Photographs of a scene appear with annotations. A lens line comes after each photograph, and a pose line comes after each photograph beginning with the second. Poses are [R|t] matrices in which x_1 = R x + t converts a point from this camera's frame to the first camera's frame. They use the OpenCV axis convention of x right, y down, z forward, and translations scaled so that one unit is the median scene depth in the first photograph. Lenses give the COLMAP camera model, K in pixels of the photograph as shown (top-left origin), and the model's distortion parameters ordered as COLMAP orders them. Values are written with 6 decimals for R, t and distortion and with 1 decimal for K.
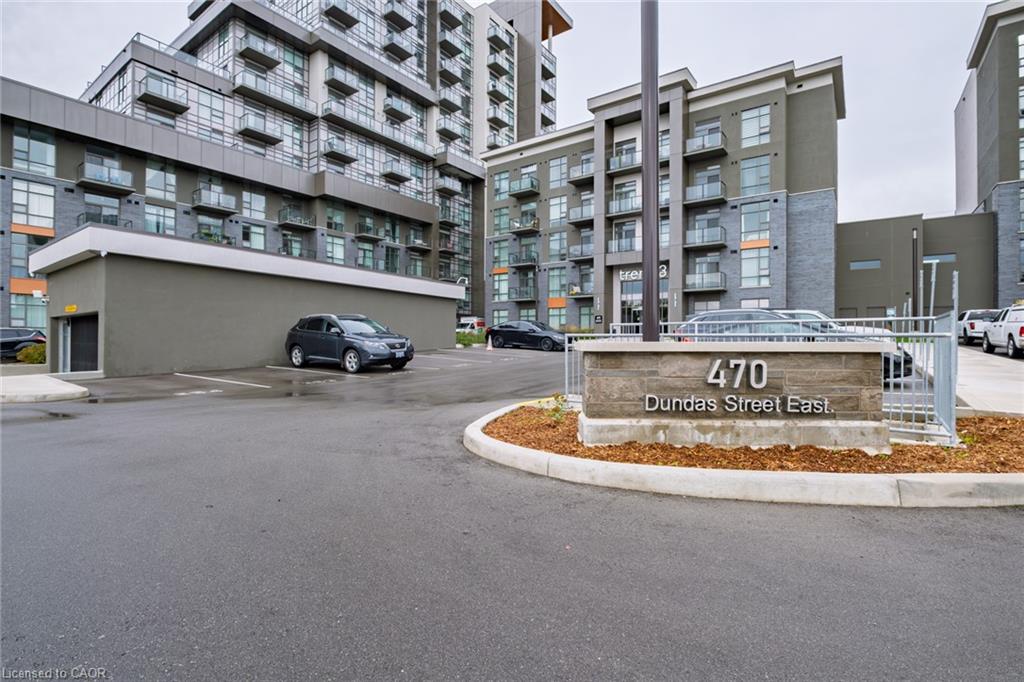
lens RADIAL K [[477.2, 0, 512.0], [0, 477.2, 341.0], [0, 0, 1]] dist [-0.012458, -0.000169]
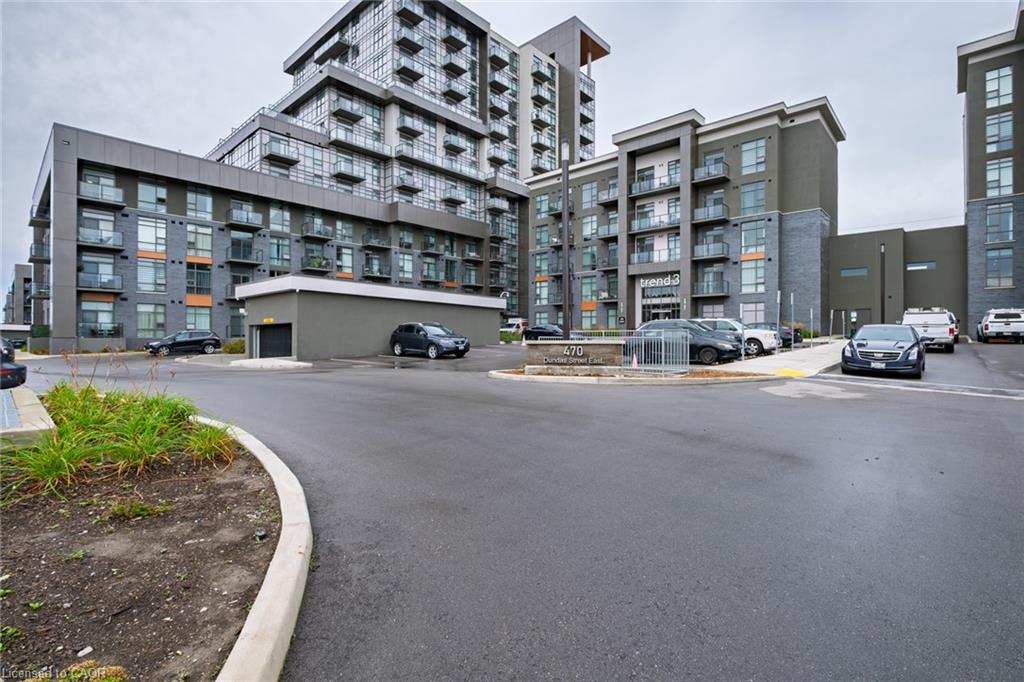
lens RADIAL K [[477.2, 0, 512.0], [0, 477.2, 341.0], [0, 0, 1]] dist [-0.012458, -0.000169]
pose [[0.993795, -0.001043, -0.111219, 0.041330], [0.001693, 0.999982, 0.005749, -0.001385], [0.111211, -0.005902, 0.993779, -0.210325]]
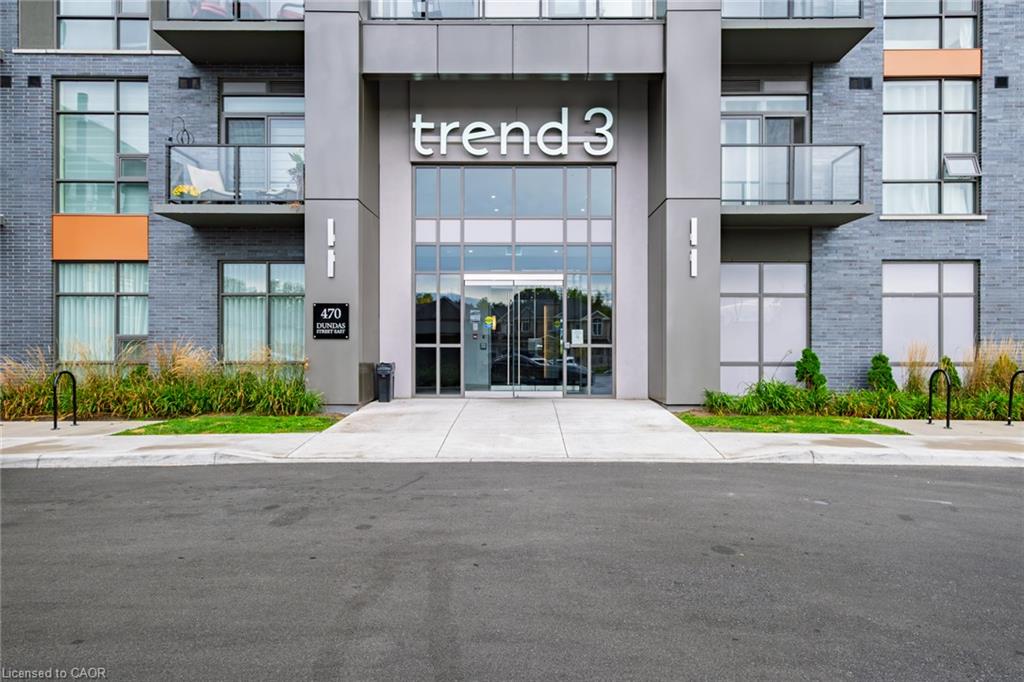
lens RADIAL K [[693.1, 0, 512.0], [0, 693.1, 341.0], [0, 0, 1]] dist [0.024281, 0.000244]
pose [[0.814238, 0.002098, 0.580527, 0.068677], [0.000169, 0.999993, -0.003851, -0.035530], [-0.580531, 0.003234, 0.814232, 0.704113]]
